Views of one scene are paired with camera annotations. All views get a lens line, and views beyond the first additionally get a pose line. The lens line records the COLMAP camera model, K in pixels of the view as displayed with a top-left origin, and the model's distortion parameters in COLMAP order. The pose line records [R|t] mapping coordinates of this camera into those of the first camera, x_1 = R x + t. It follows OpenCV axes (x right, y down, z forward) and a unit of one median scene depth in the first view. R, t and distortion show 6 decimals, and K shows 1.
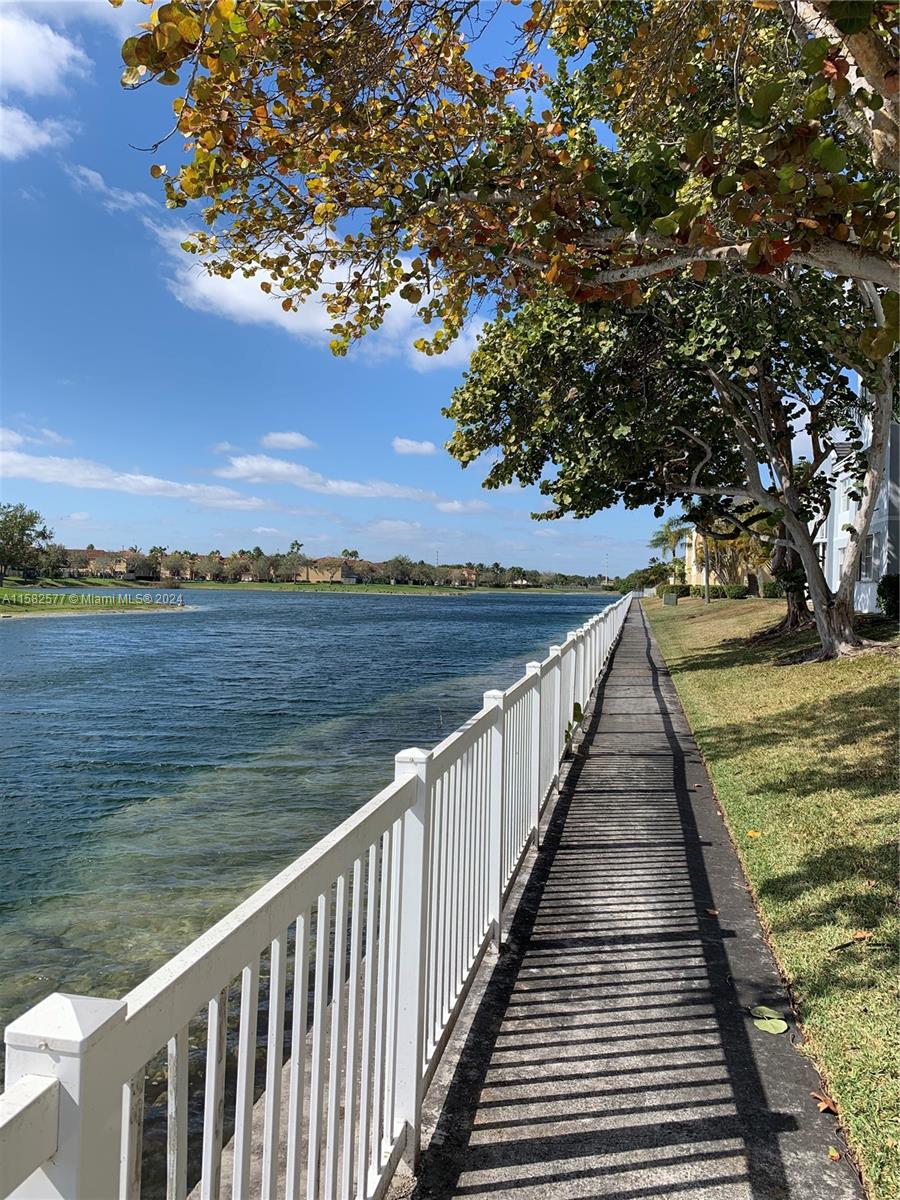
lens RADIAL K [[929.5, 0, 466.9], [0, 929.5, 577.5], [0, 0, 1]] dist [0.009336, -0.026905]
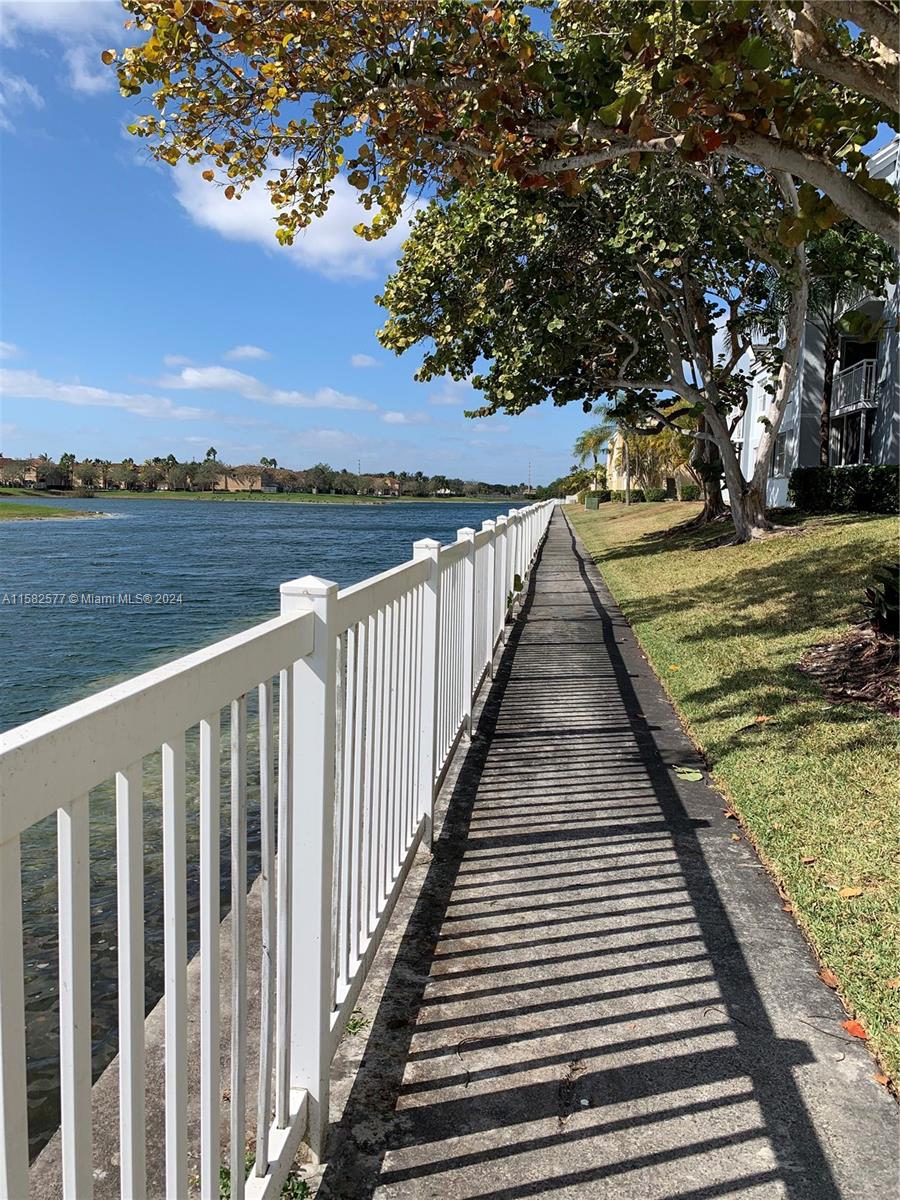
lens RADIAL K [[933.9, 0, 450.0], [0, 933.9, 600.0], [0, 0, 1]] dist [0.050227, -0.105434]
pose [[0.997575, -0.015108, 0.067944, -0.051774], [0.007210, 0.993337, 0.115017, 0.054647], [-0.069229, -0.114248, 0.991037, -0.137655]]
